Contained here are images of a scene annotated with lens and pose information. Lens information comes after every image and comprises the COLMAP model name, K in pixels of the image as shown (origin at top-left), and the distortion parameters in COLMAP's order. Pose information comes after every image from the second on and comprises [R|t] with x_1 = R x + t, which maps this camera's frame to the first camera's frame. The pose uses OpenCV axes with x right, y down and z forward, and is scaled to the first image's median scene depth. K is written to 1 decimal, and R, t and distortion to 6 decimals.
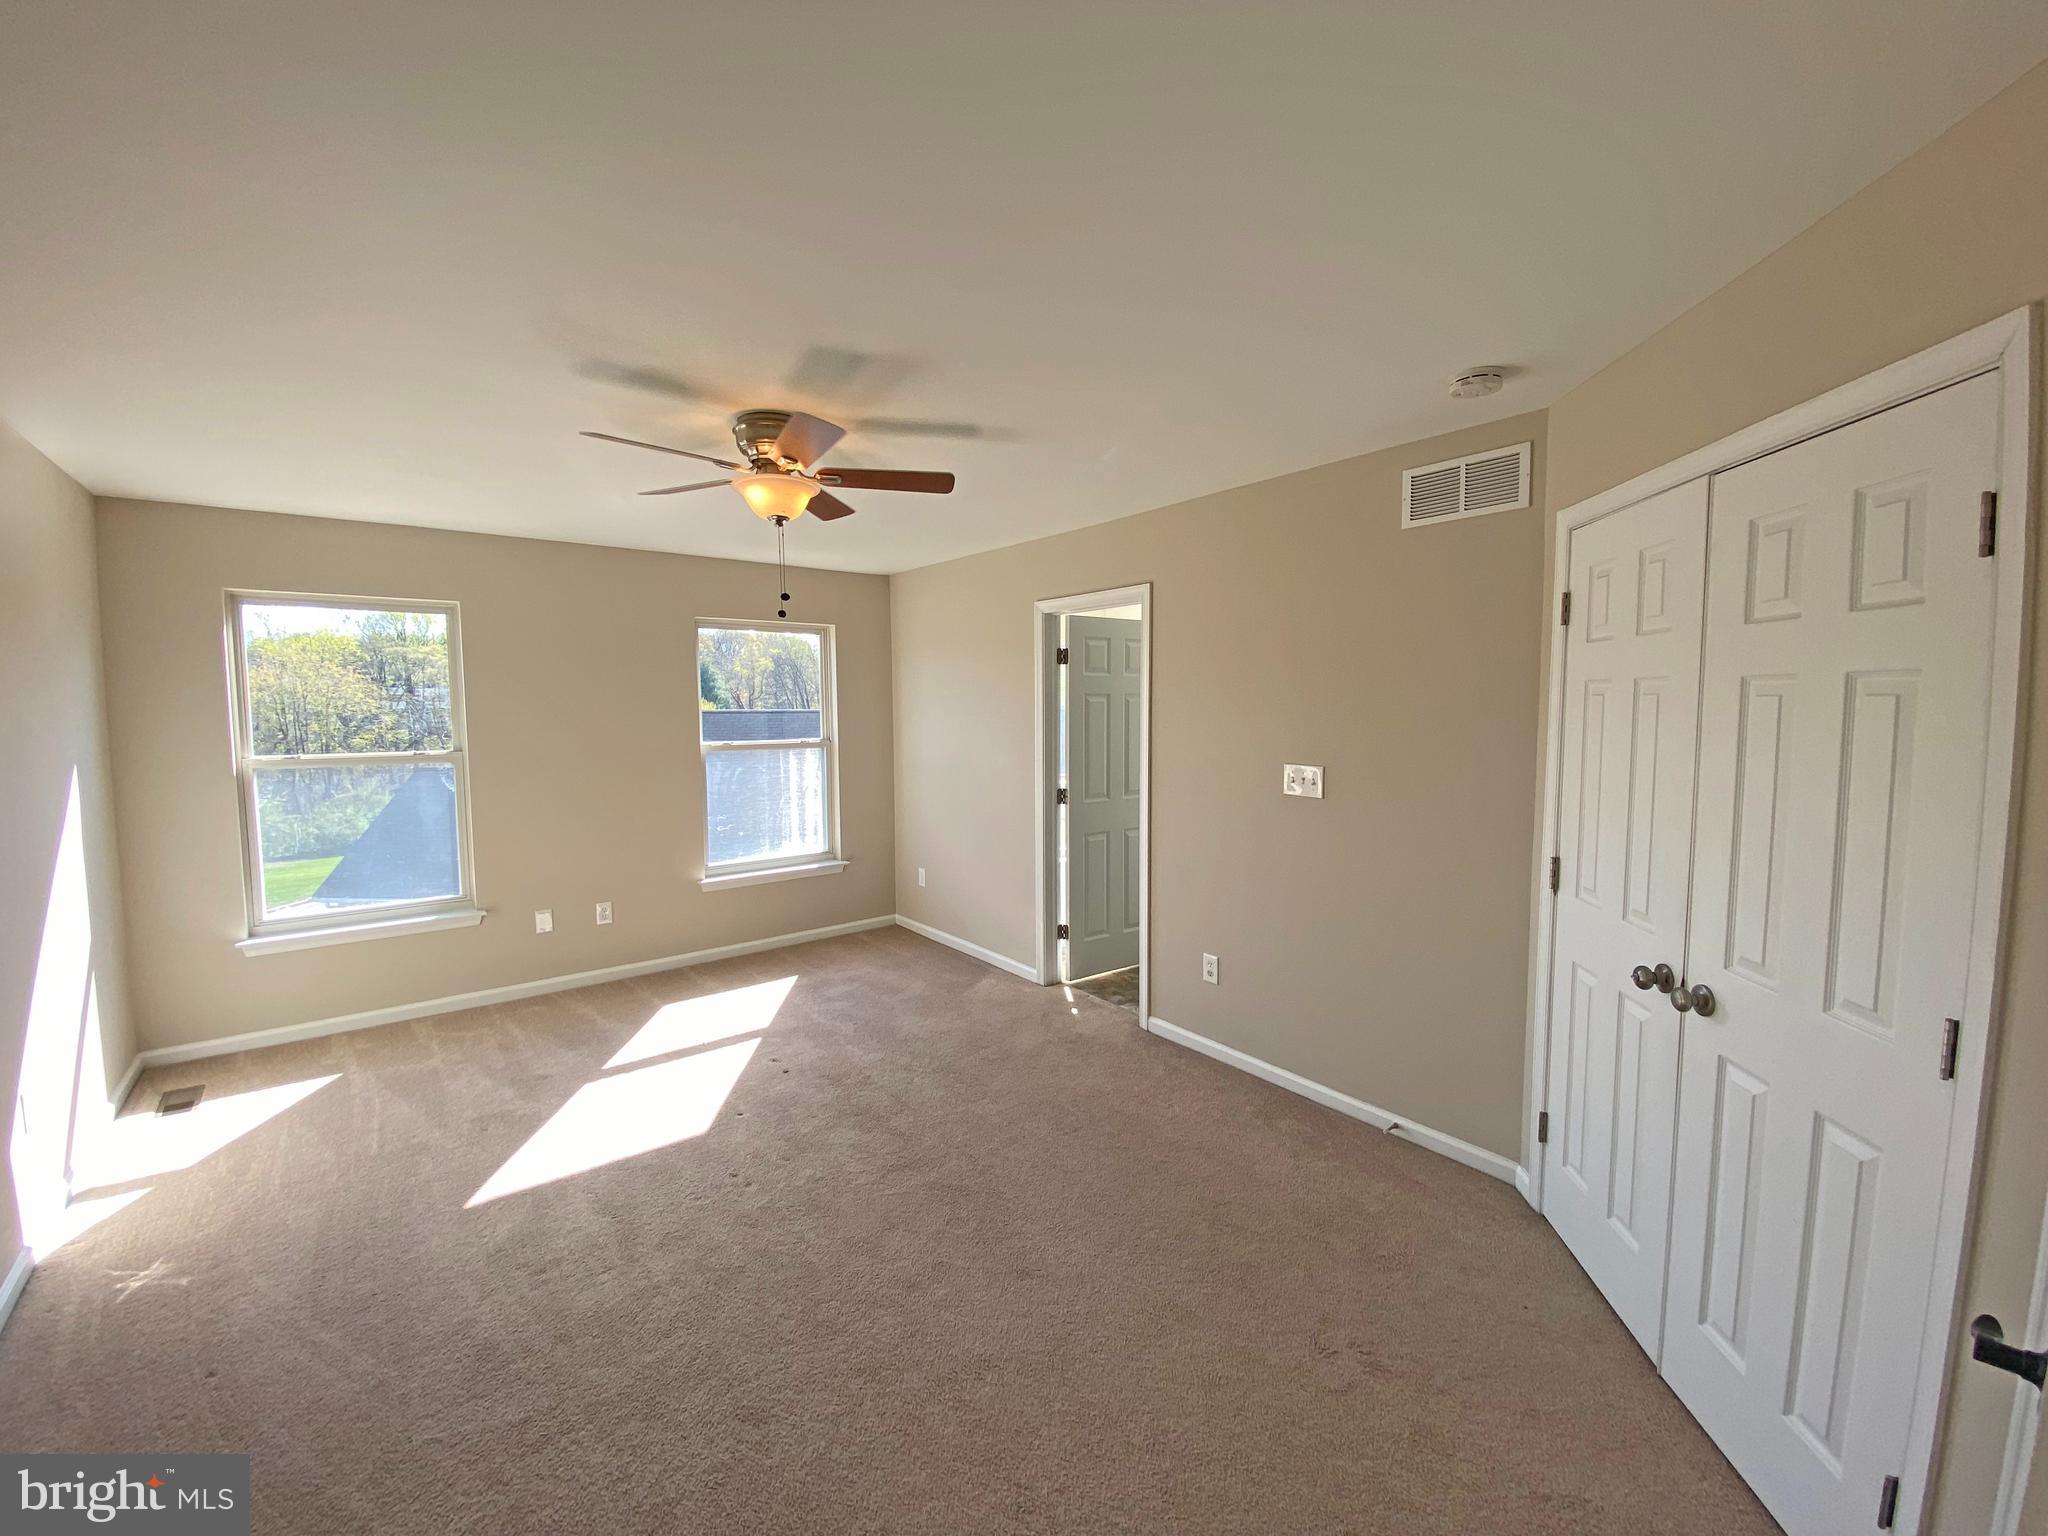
lens RADIAL K [[834.1, 0, 1014.3], [0, 834.1, 770.0], [0, 0, 1]] dist [-0.000494, -0.000177]
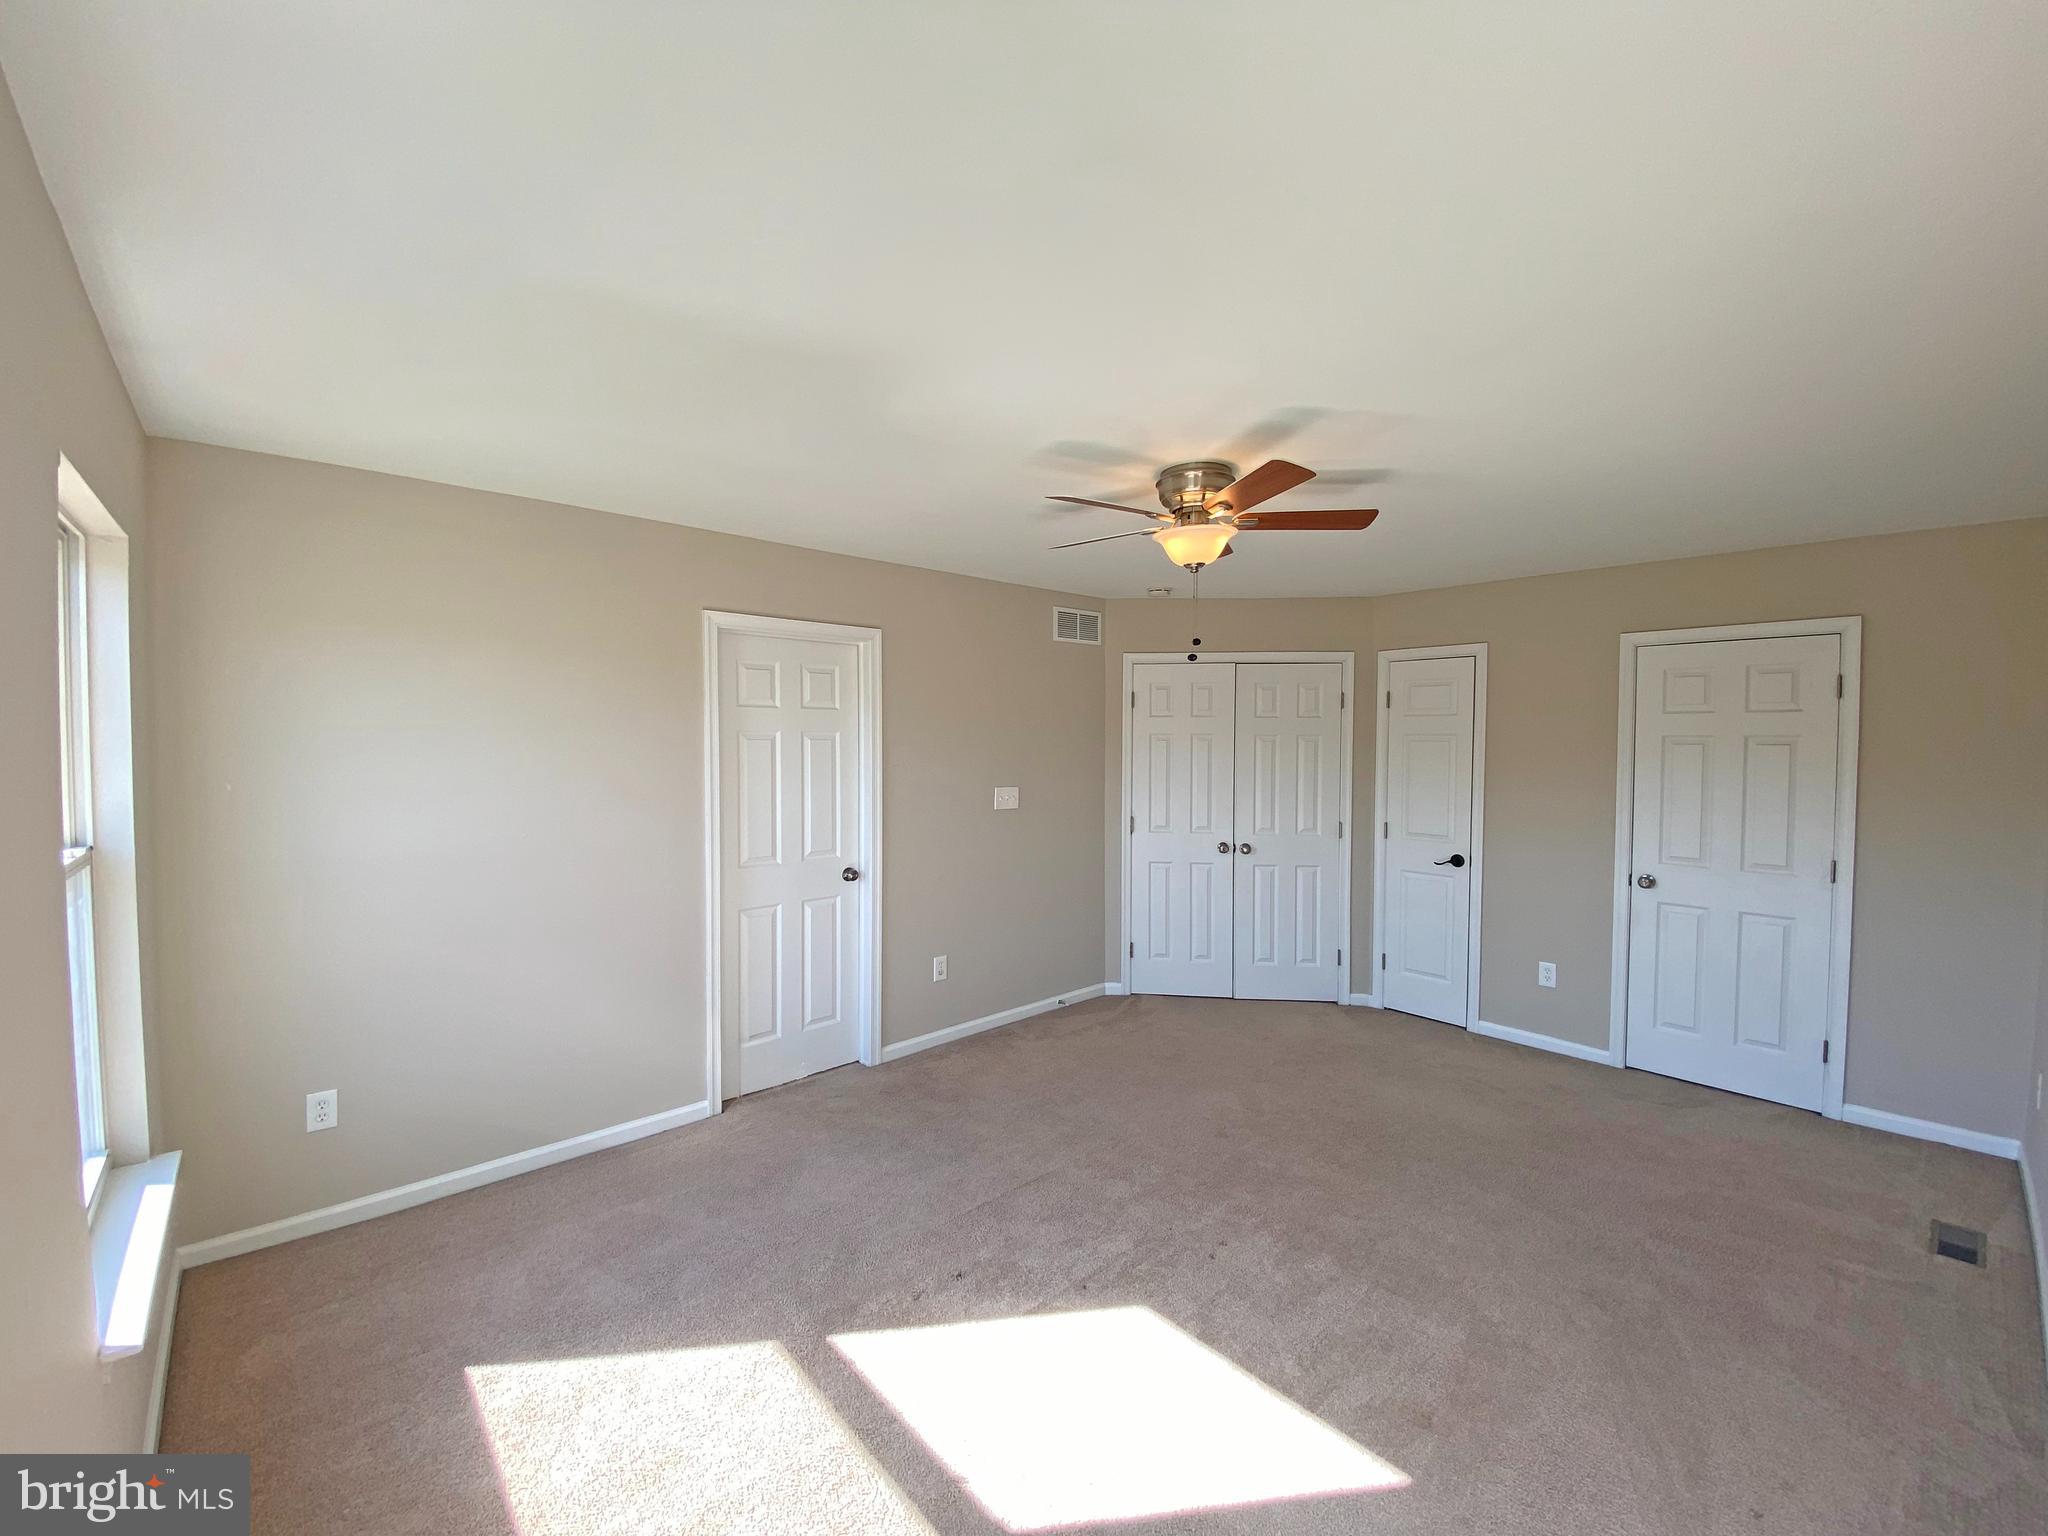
lens RADIAL K [[834.1, 0, 1020.9], [0, 834.1, 762.7], [0, 0, 1]] dist [-0.000494, -0.000177]
pose [[-0.080861, -0.022934, 0.996462, -0.946518], [0.082798, 0.996125, 0.029645, -0.078105], [-0.993280, 0.084902, -0.078649, 0.958646]]
